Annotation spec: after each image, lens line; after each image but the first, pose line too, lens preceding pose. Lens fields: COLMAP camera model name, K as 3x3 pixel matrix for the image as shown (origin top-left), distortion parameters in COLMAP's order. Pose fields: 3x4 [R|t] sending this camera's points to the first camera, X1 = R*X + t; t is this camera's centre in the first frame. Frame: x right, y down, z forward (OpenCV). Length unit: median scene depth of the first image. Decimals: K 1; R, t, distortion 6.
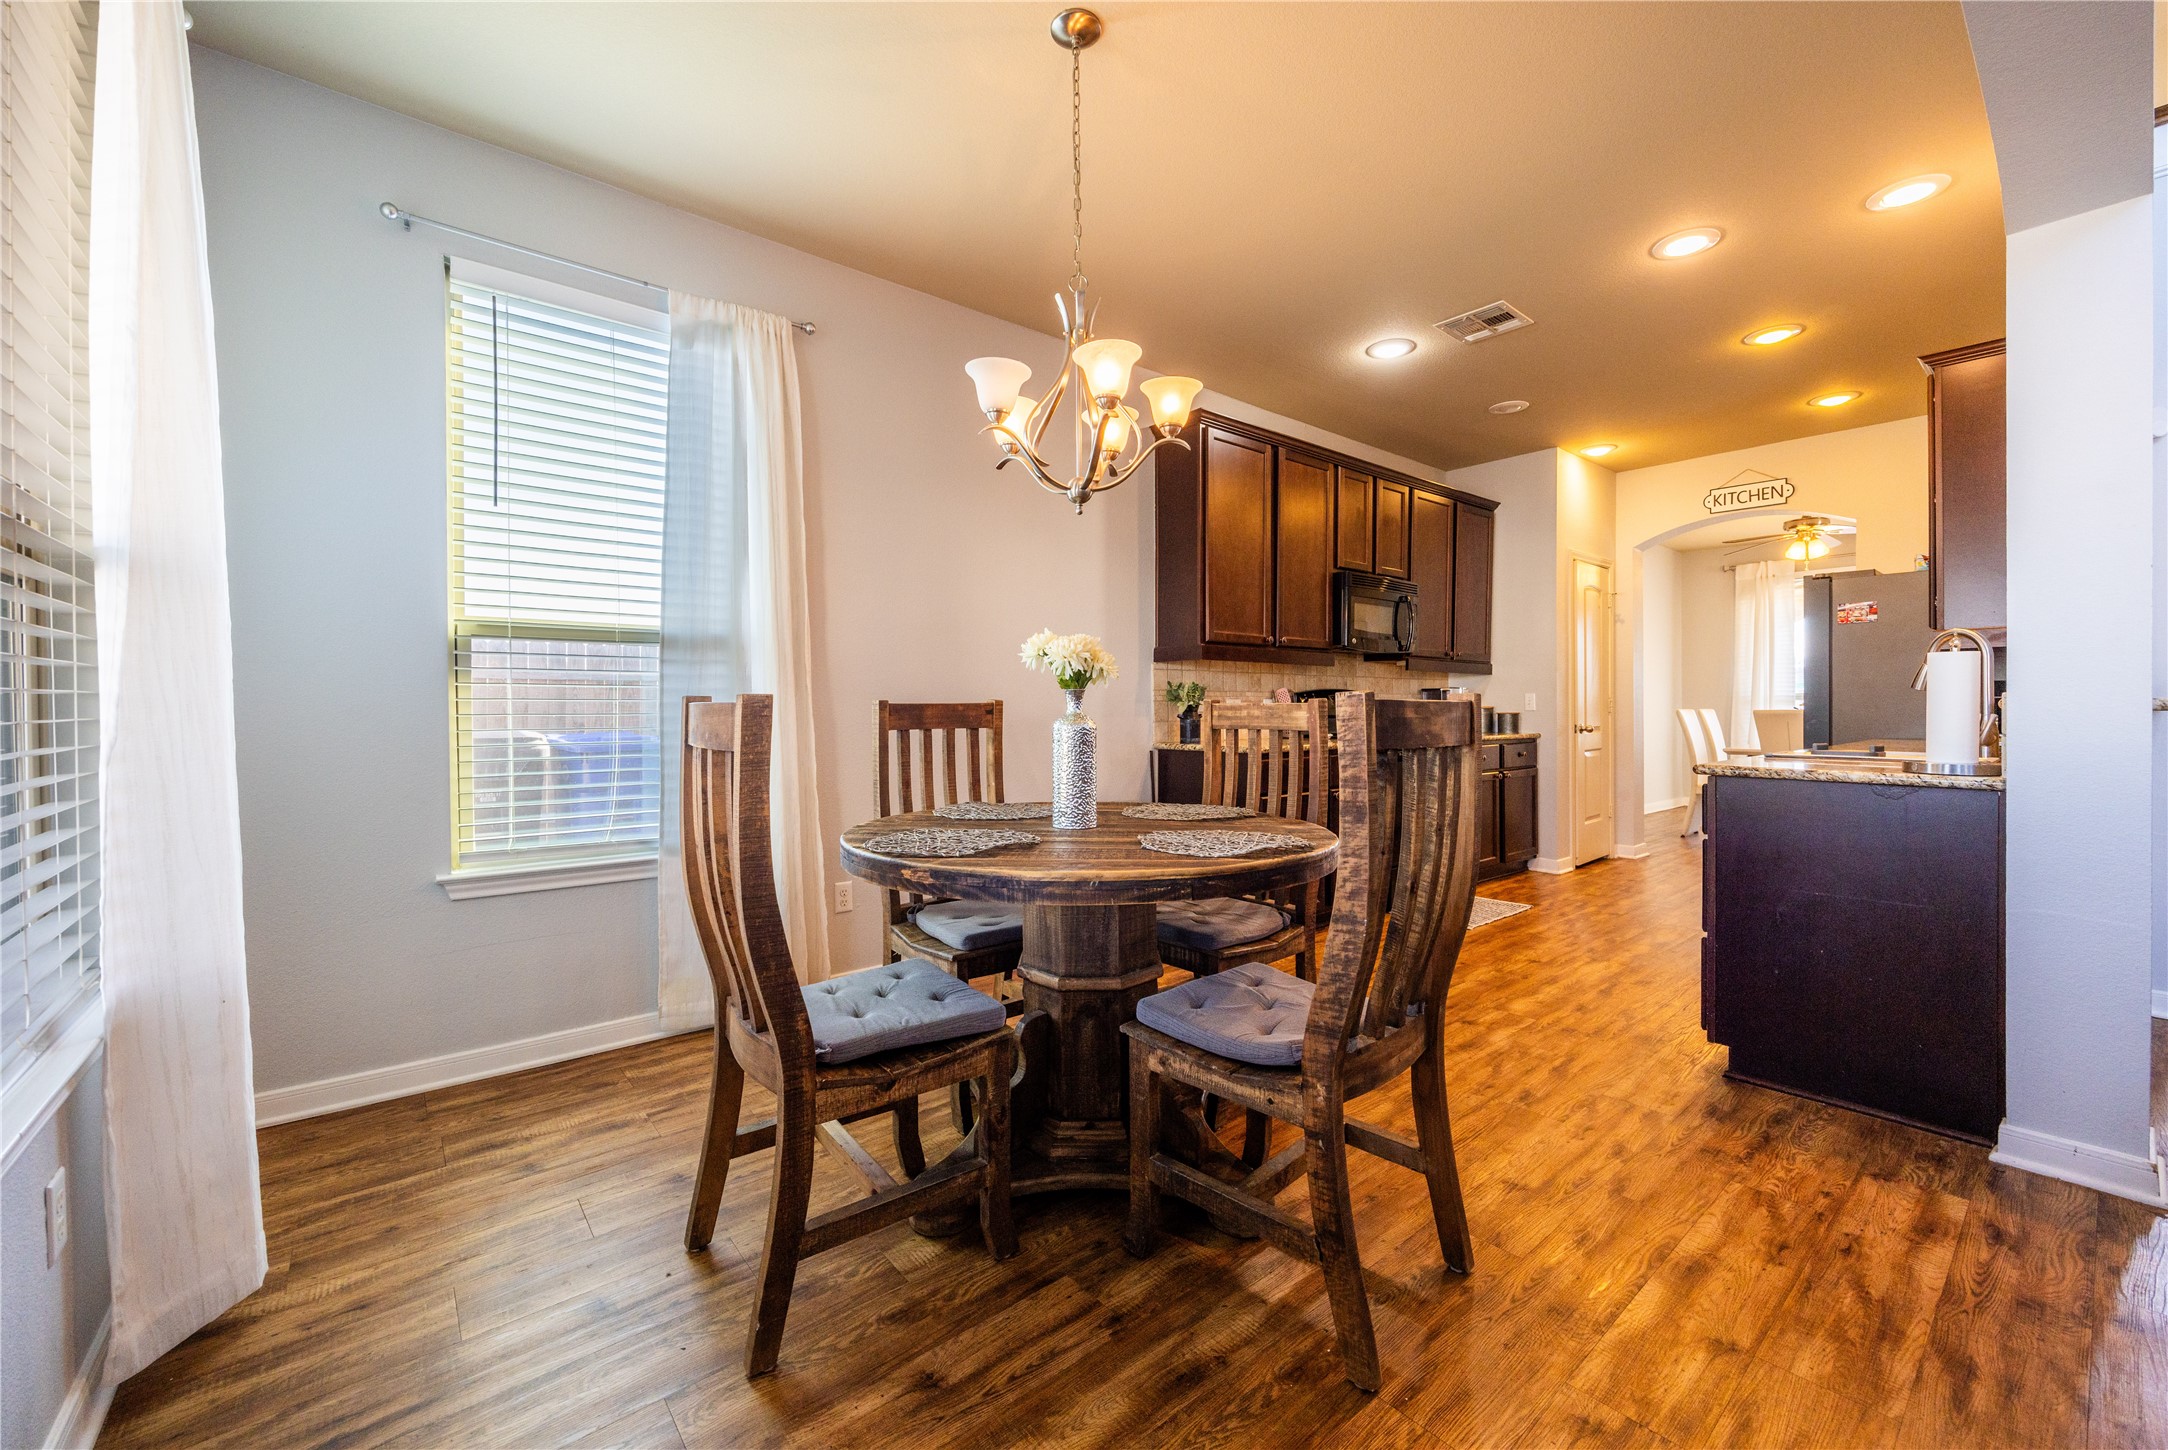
lens RADIAL K [[833.8, 0, 1073.3], [0, 833.8, 726.5], [0, 0, 1]] dist [0.000373, 0.000010]
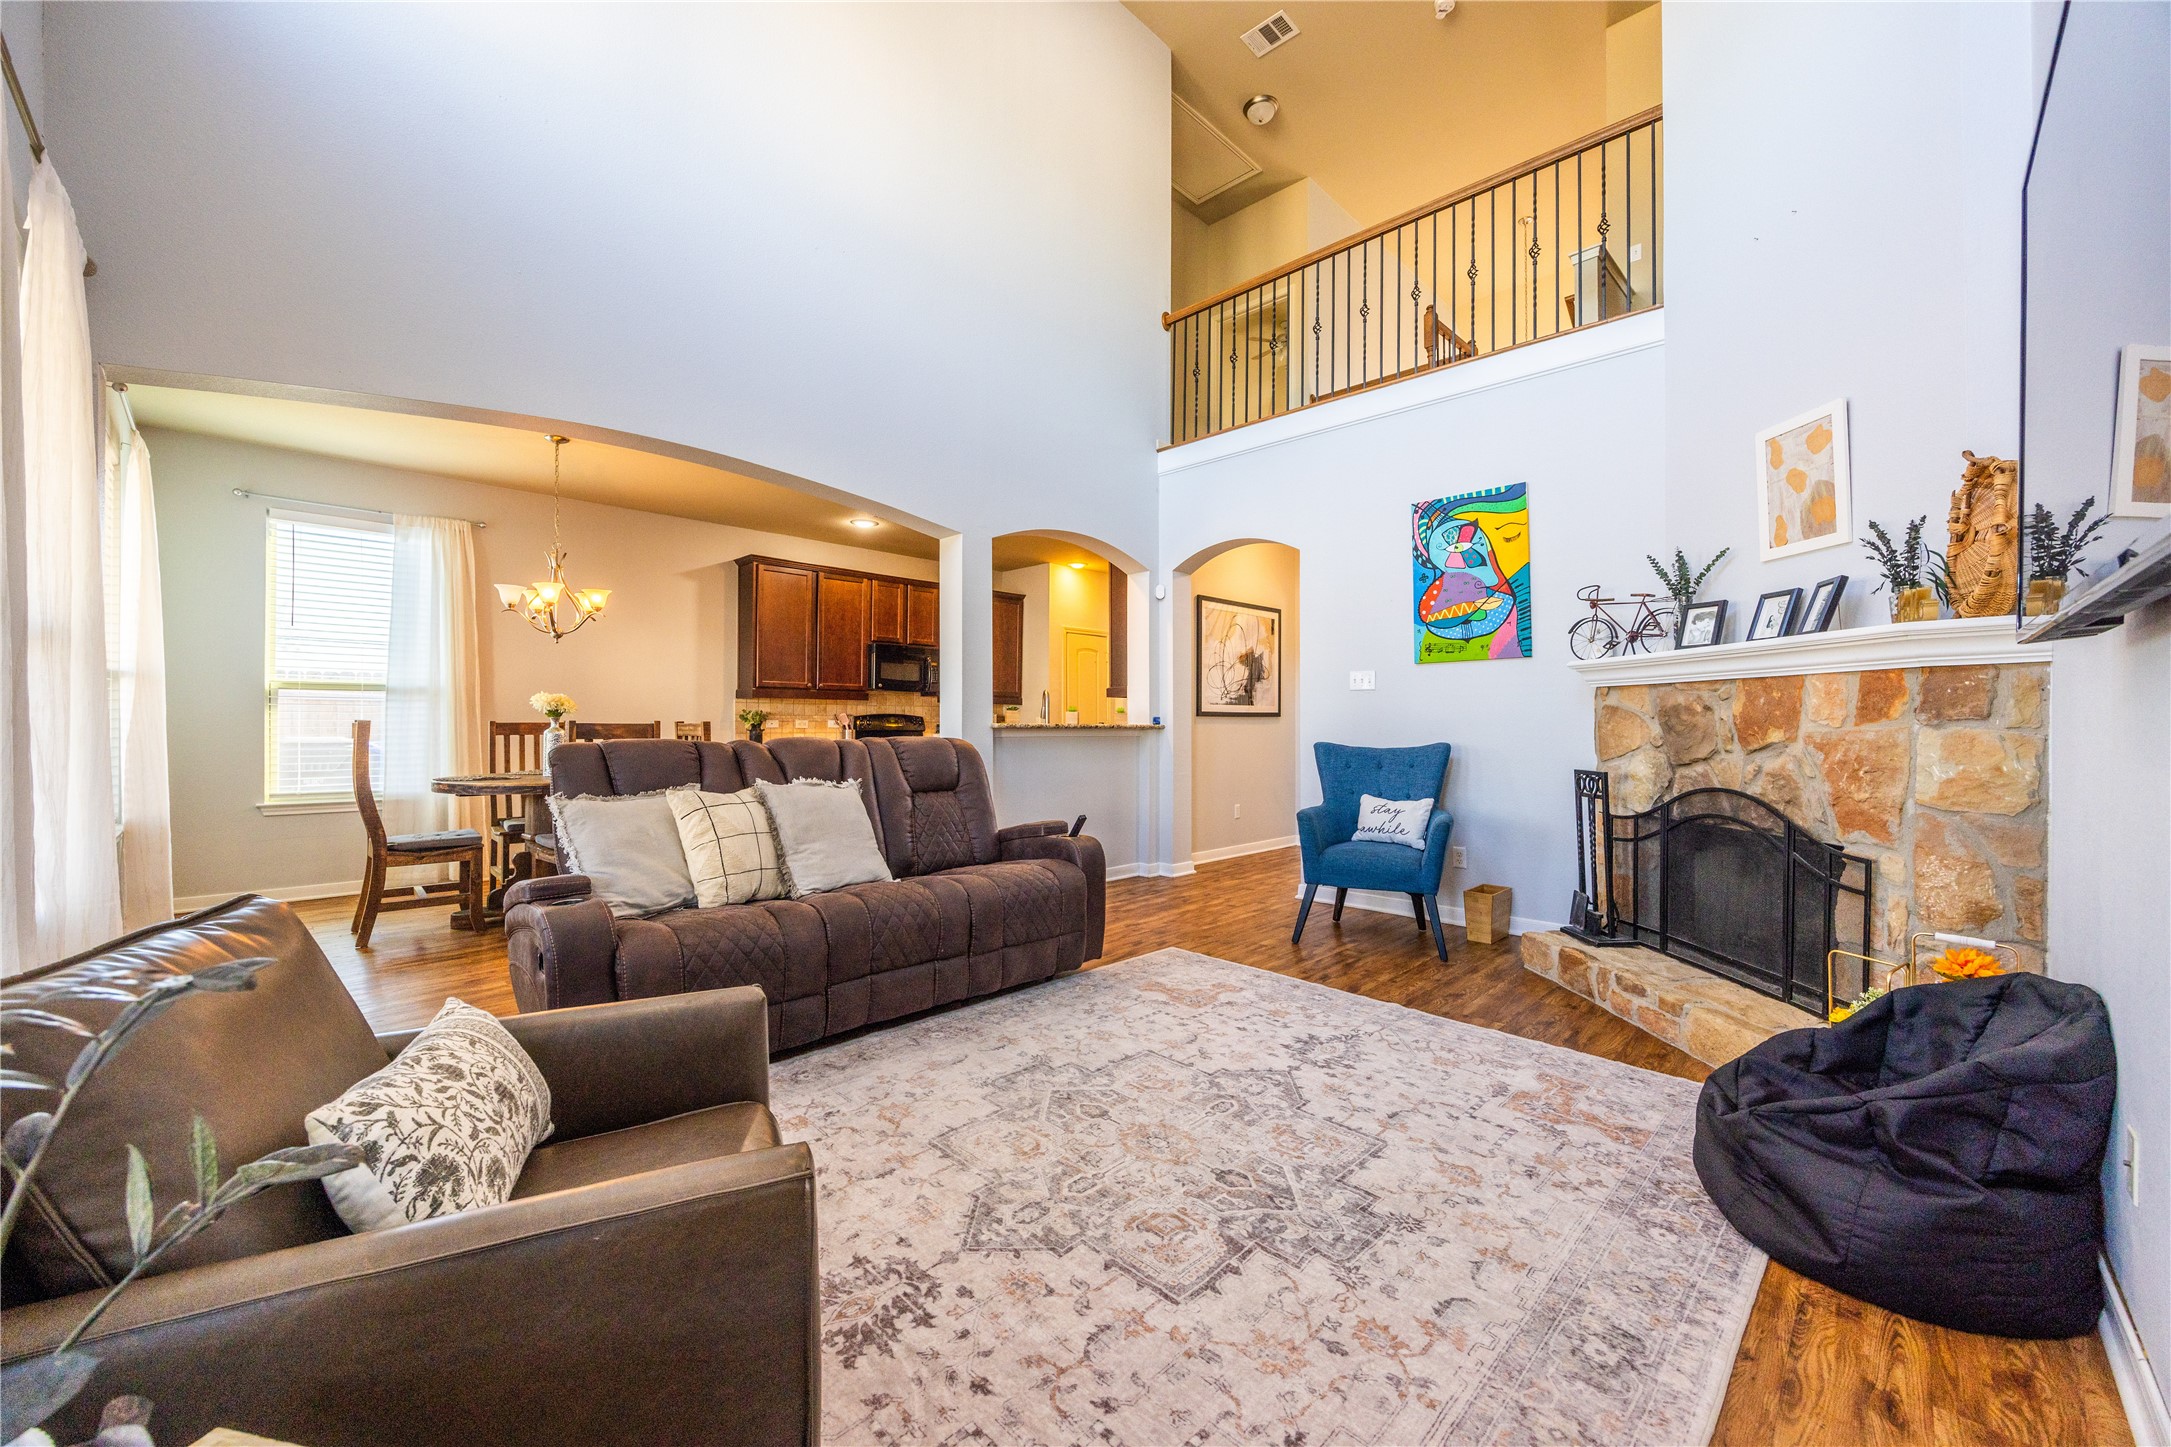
lens RADIAL K [[834.9, 0, 1094.4], [0, 834.9, 729.3], [0, 0, 1]] dist [0.000373, 0.000010]
pose [[0.995193, 0.005765, 0.097766, 0.967056], [-0.004129, 0.999848, -0.016931, 0.017277], [-0.097849, 0.016446, 0.995065, -1.115089]]
